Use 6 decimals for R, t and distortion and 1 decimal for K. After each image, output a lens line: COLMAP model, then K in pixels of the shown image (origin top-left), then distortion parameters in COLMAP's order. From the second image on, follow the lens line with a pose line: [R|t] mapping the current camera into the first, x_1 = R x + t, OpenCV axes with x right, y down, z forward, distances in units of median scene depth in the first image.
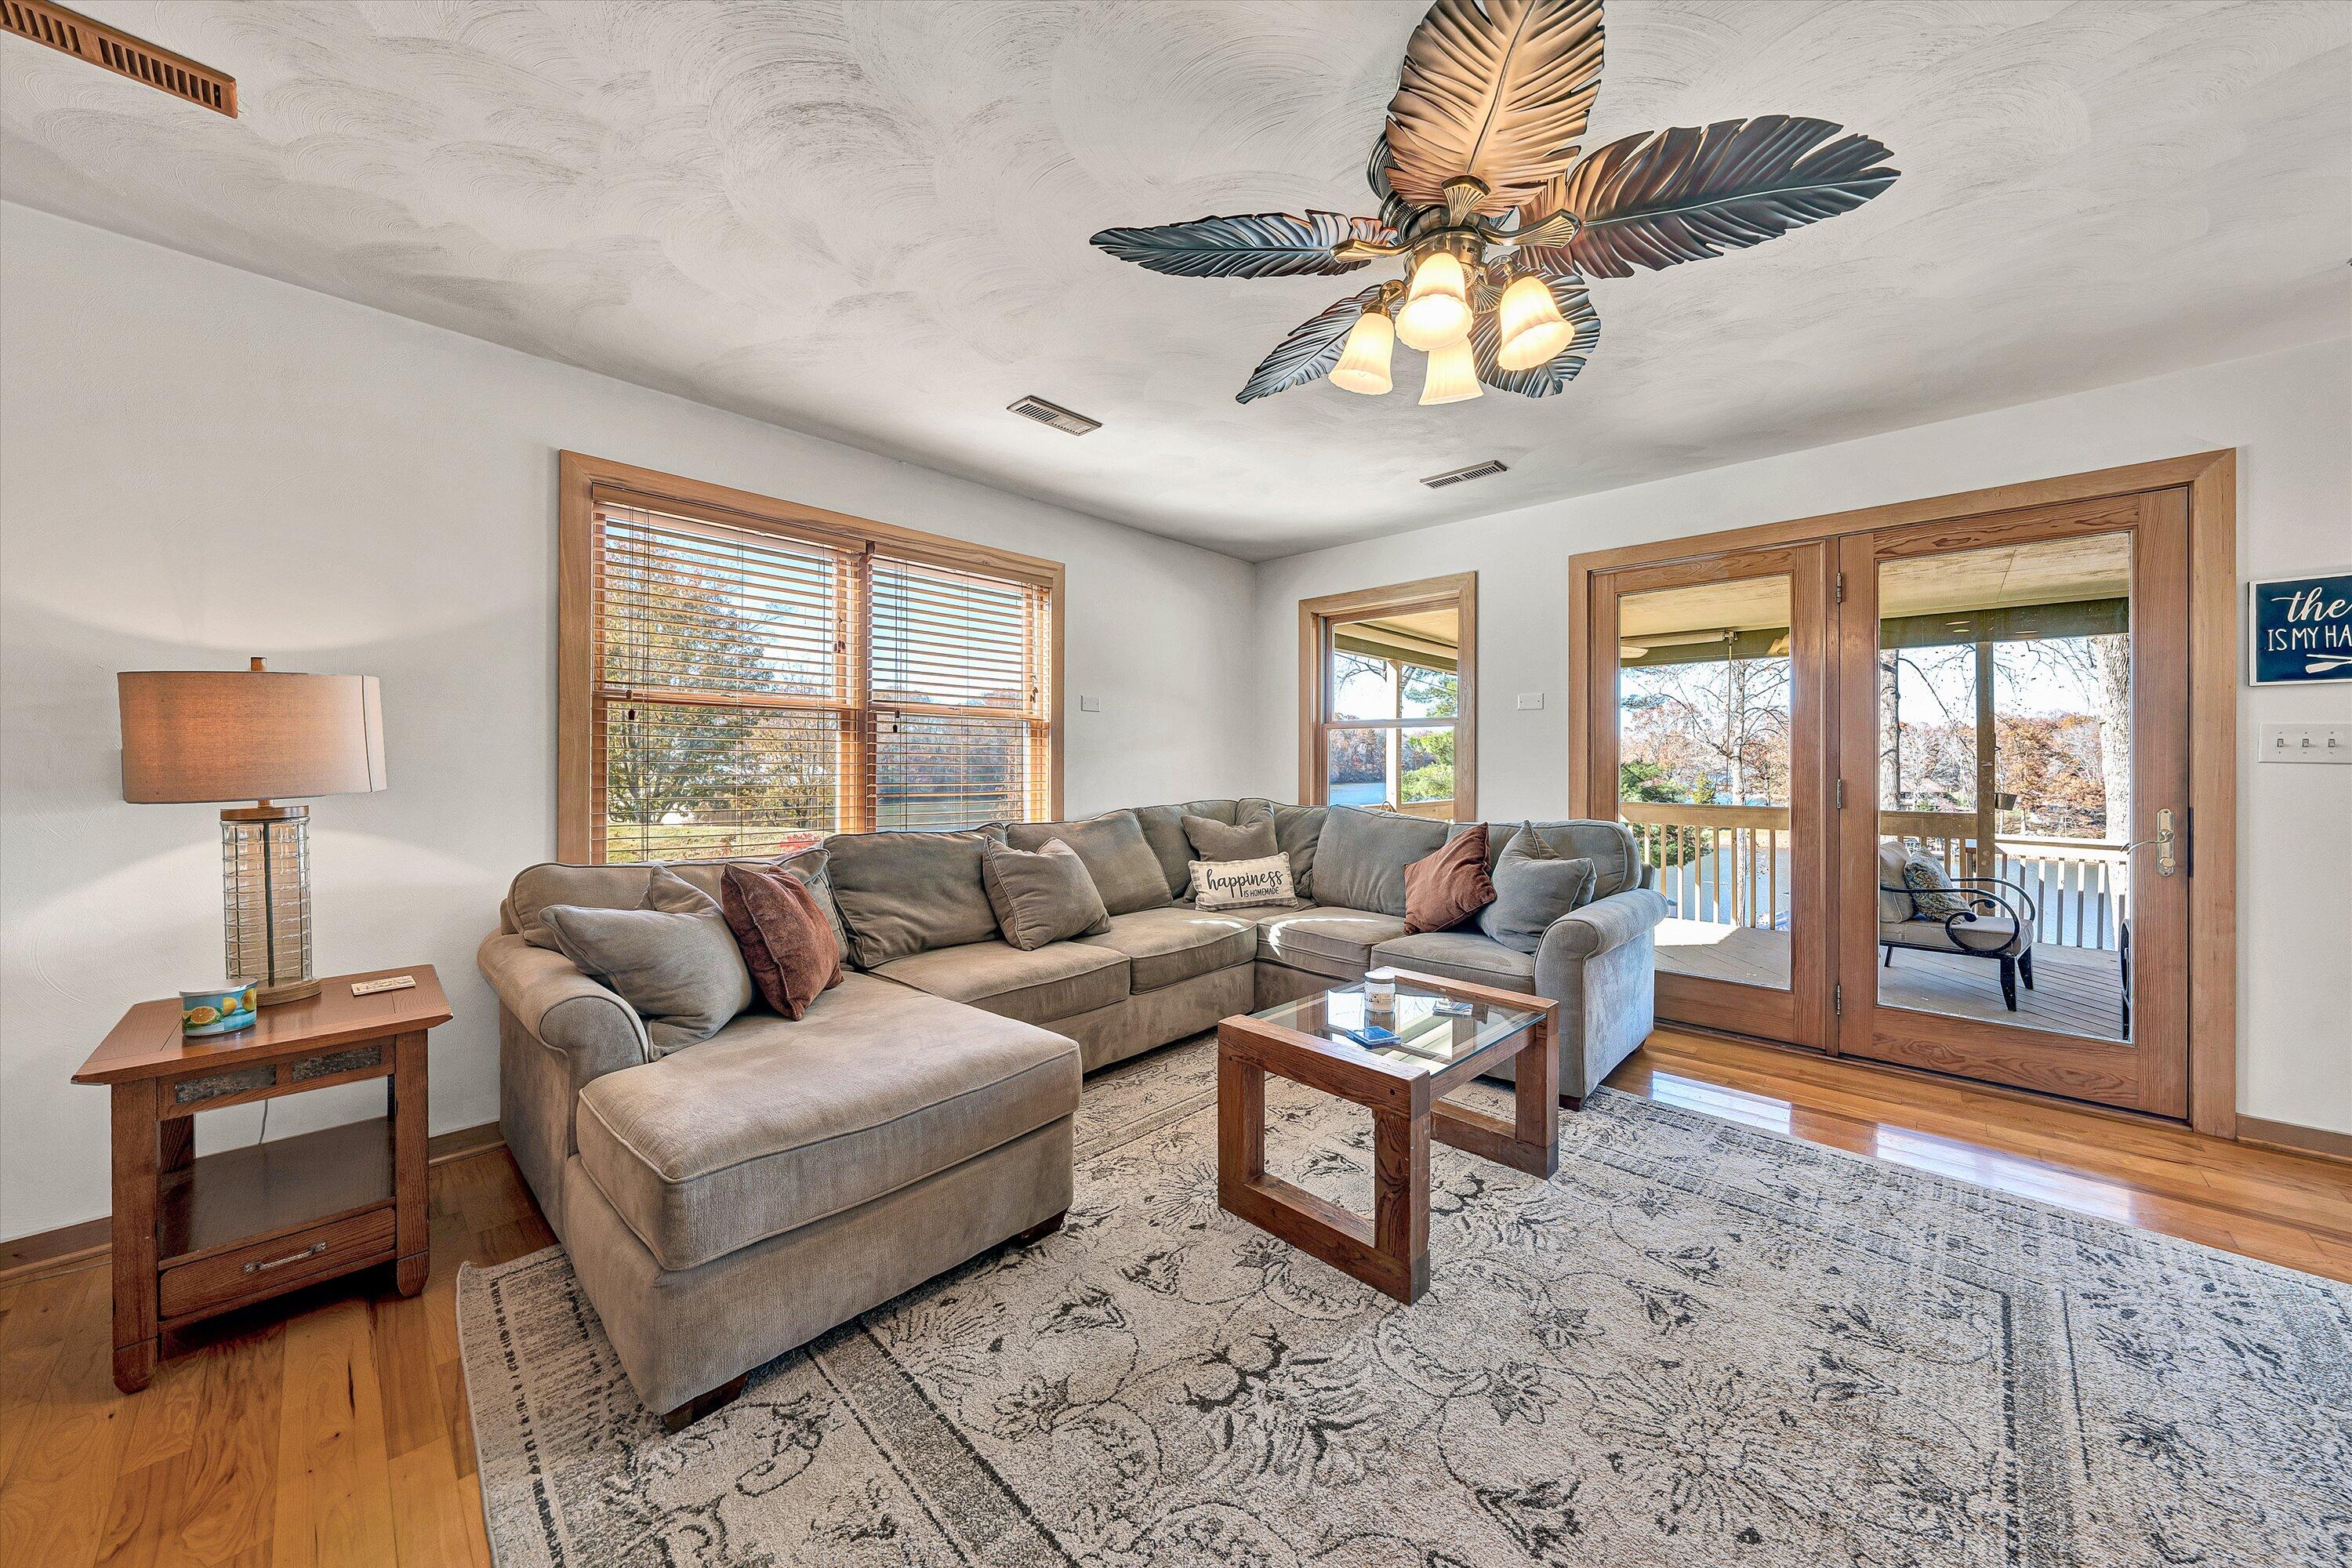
lens RADIAL K [[809.2, 0, 1164.6], [0, 809.2, 760.0], [0, 0, 1]] dist [0.000572, 0.000115]
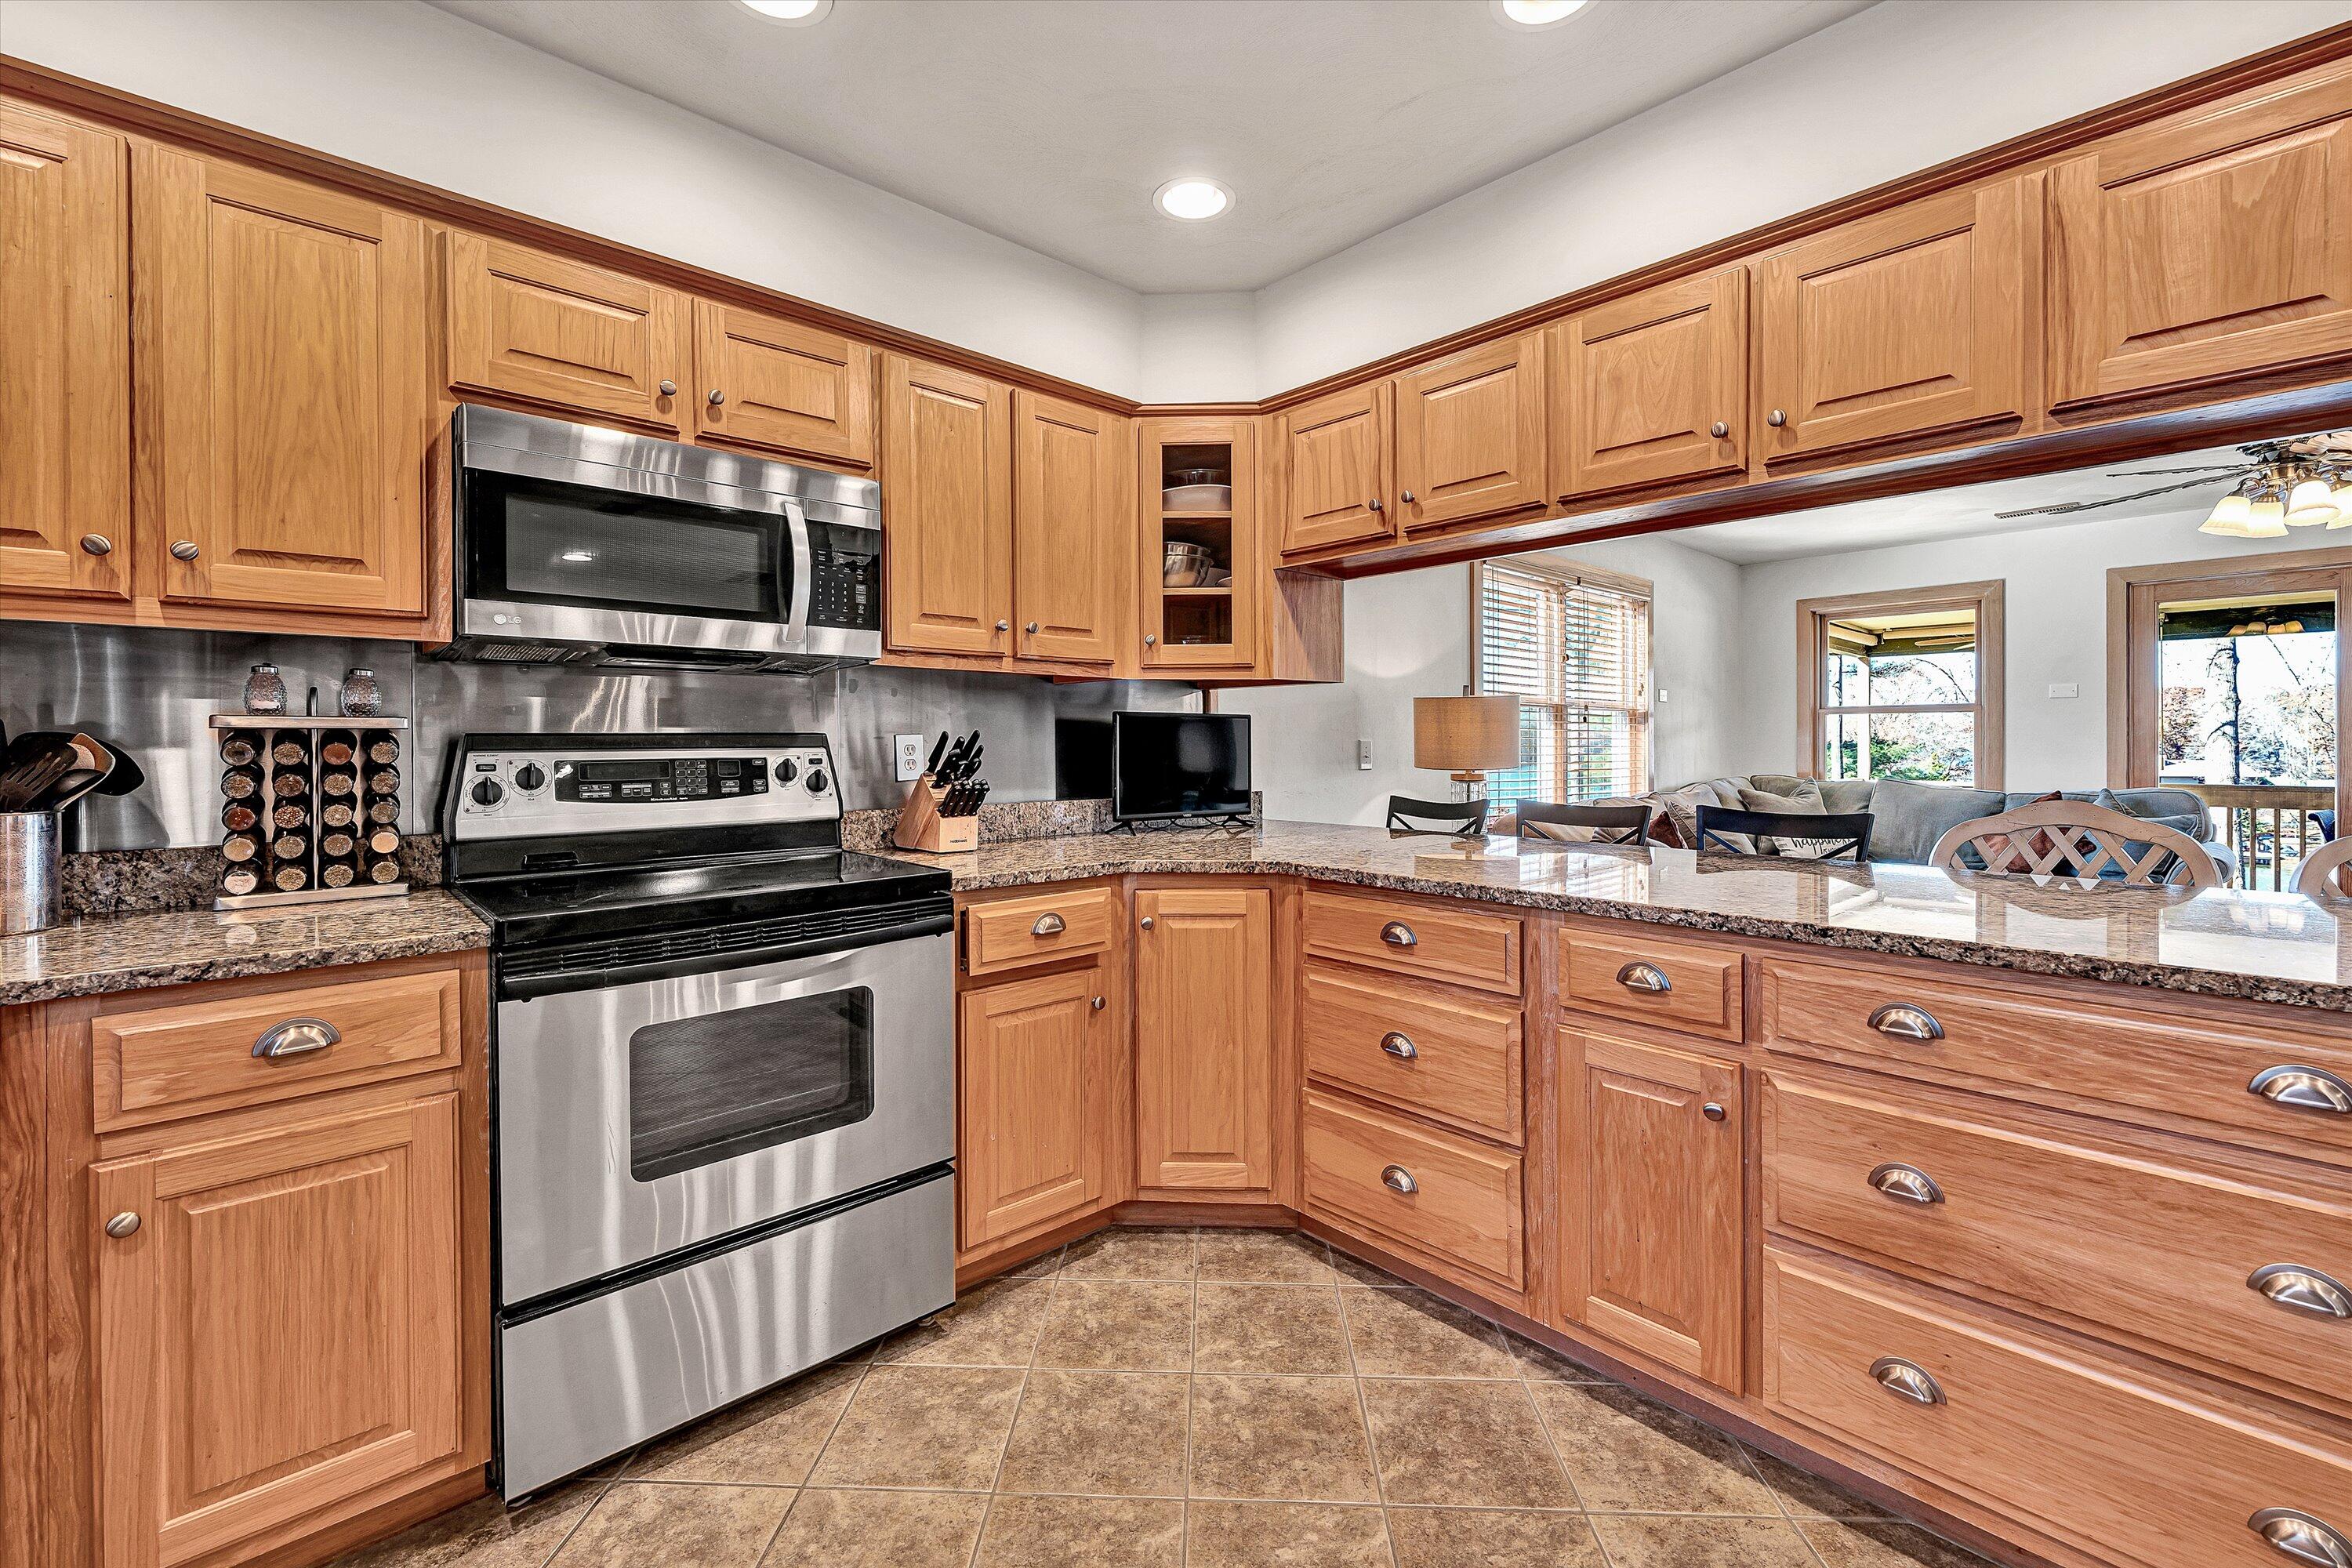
lens RADIAL K [[970.6, 0, 1169.3], [0, 970.6, 750.5], [0, 0, 1]] dist [-0.001044, 0.000256]
pose [[0.997570, -0.007004, -0.069317, -1.473095], [0.007428, 0.999955, 0.005850, -0.004401], [0.069273, -0.006351, 0.997578, -0.993549]]
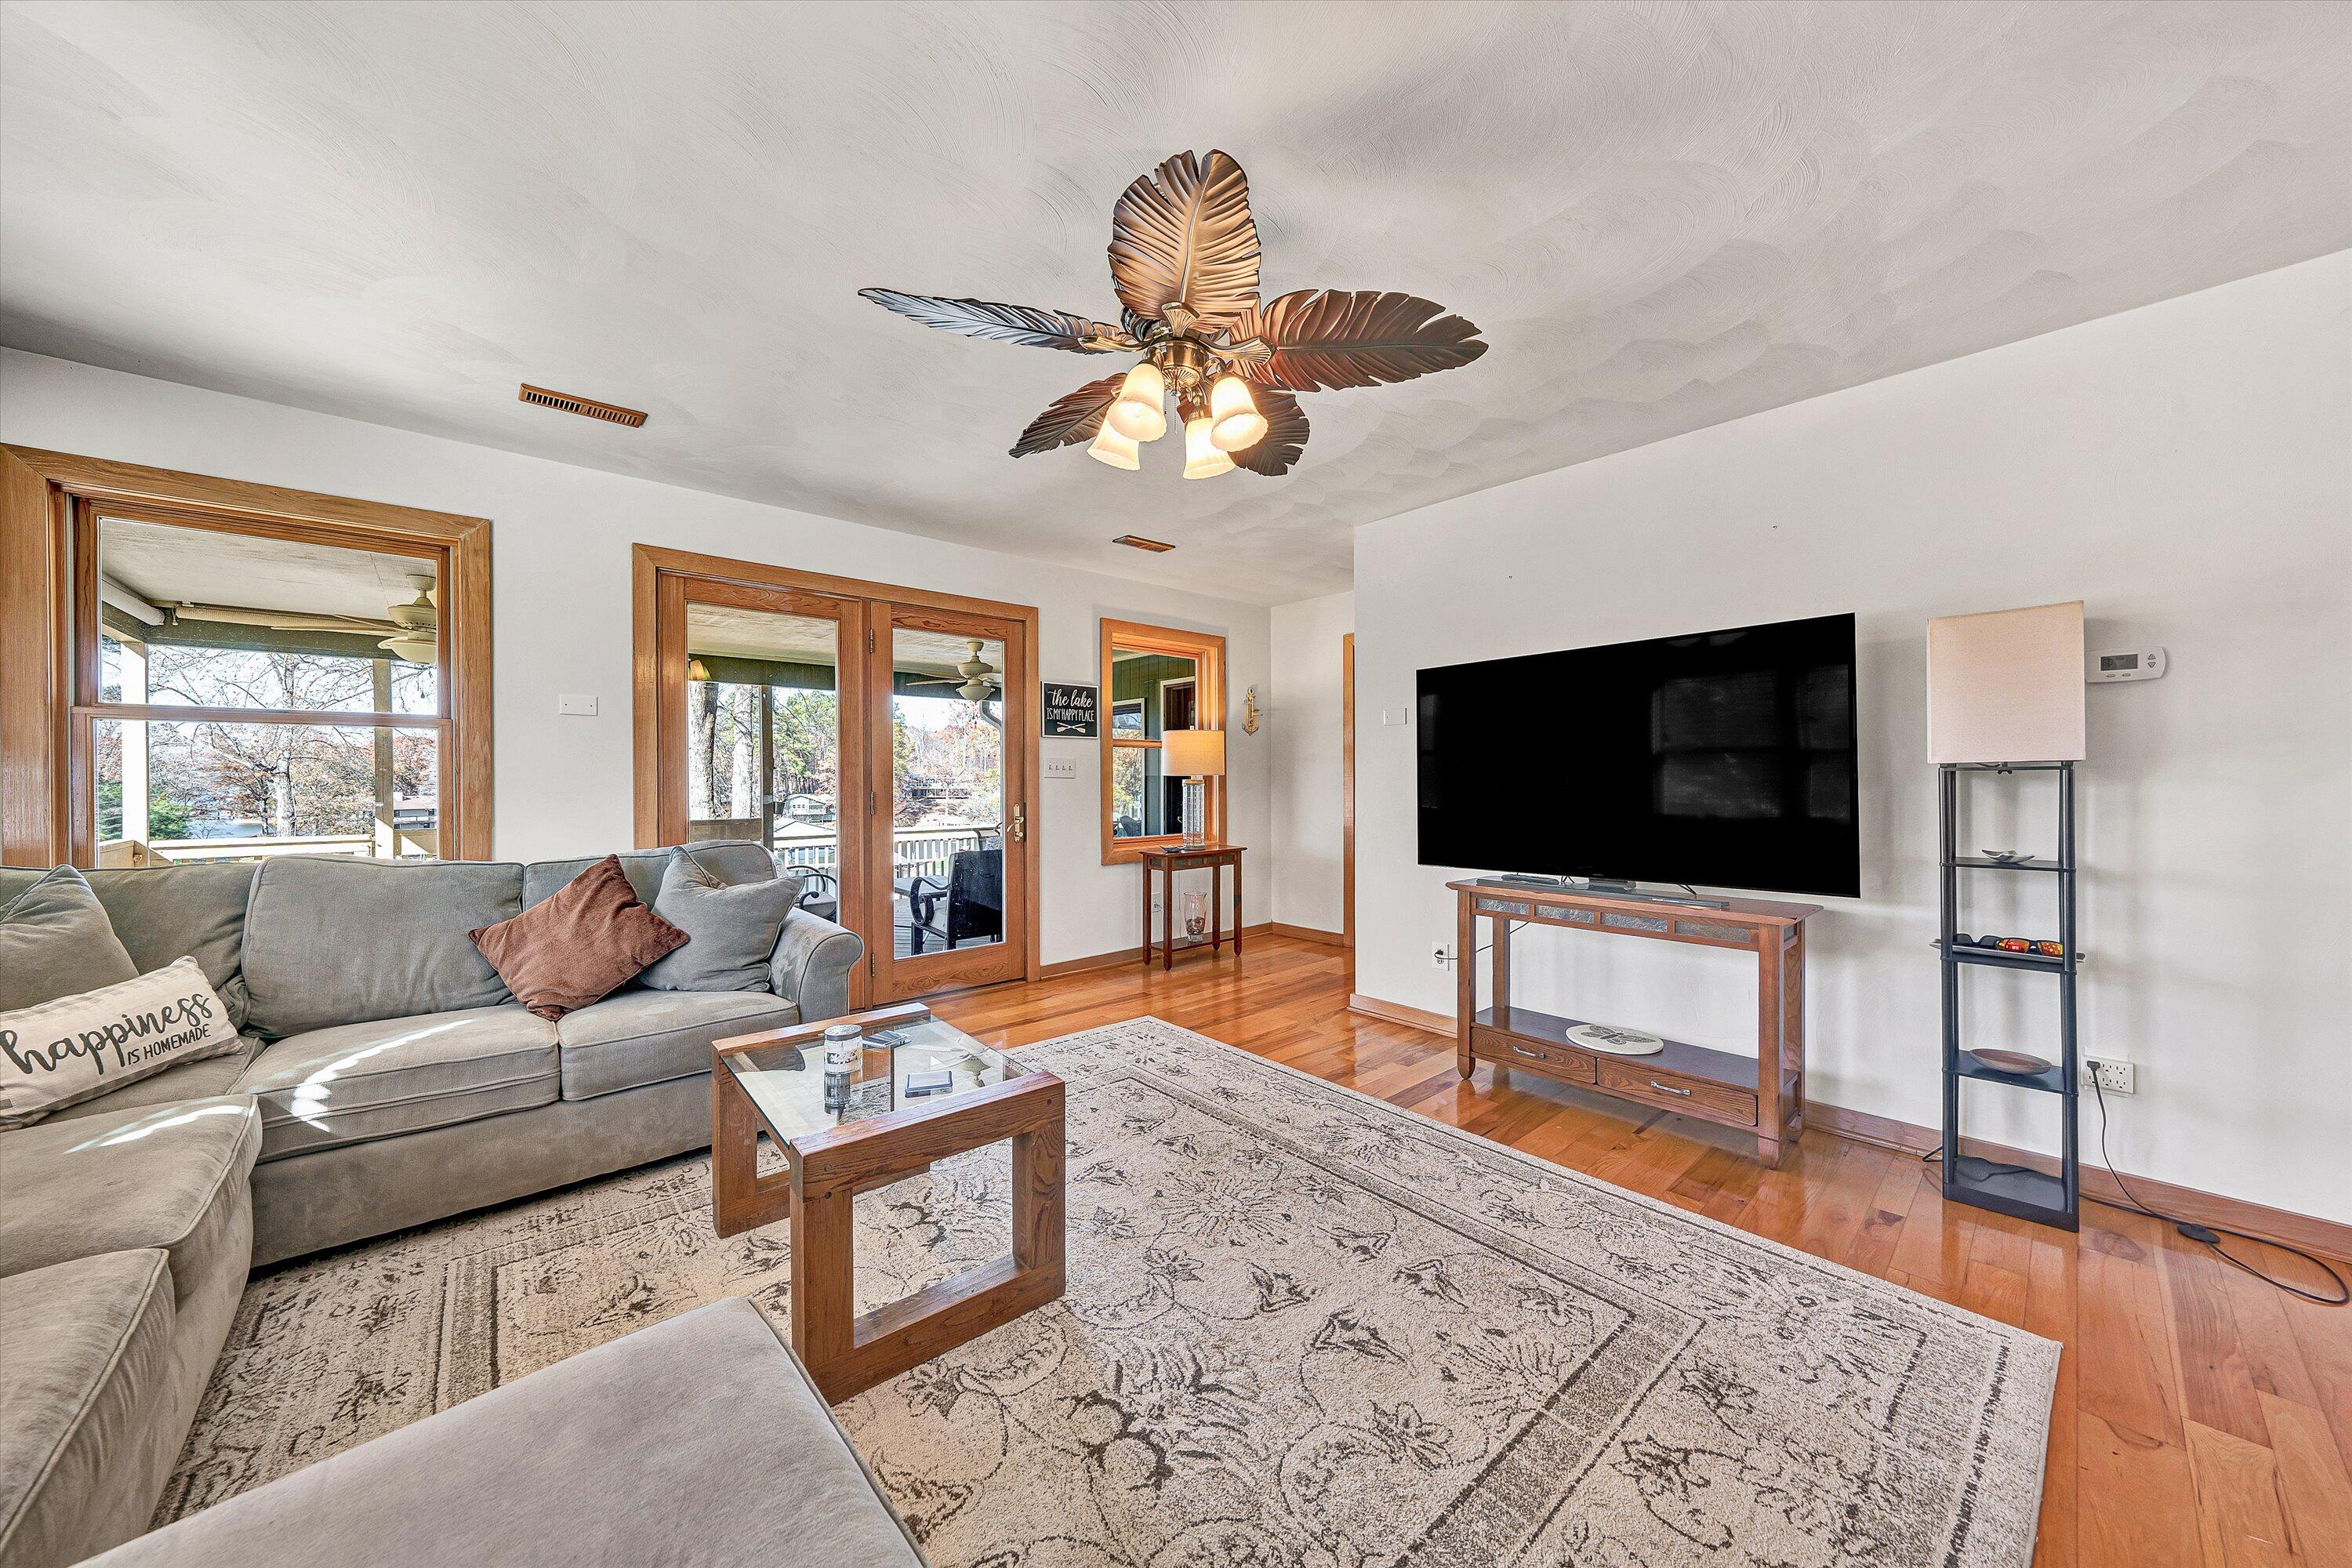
lens RADIAL K [[815.9, 0, 1176.0], [0, 815.9, 784.0], [0, 0, 1]] dist [0.000384, 0.000100]
pose [[0.077229, -0.010103, 0.996962, -0.624824], [0.001396, 0.999949, 0.010025, -0.000614], [-0.997012, 0.000618, 0.077239, 0.652905]]
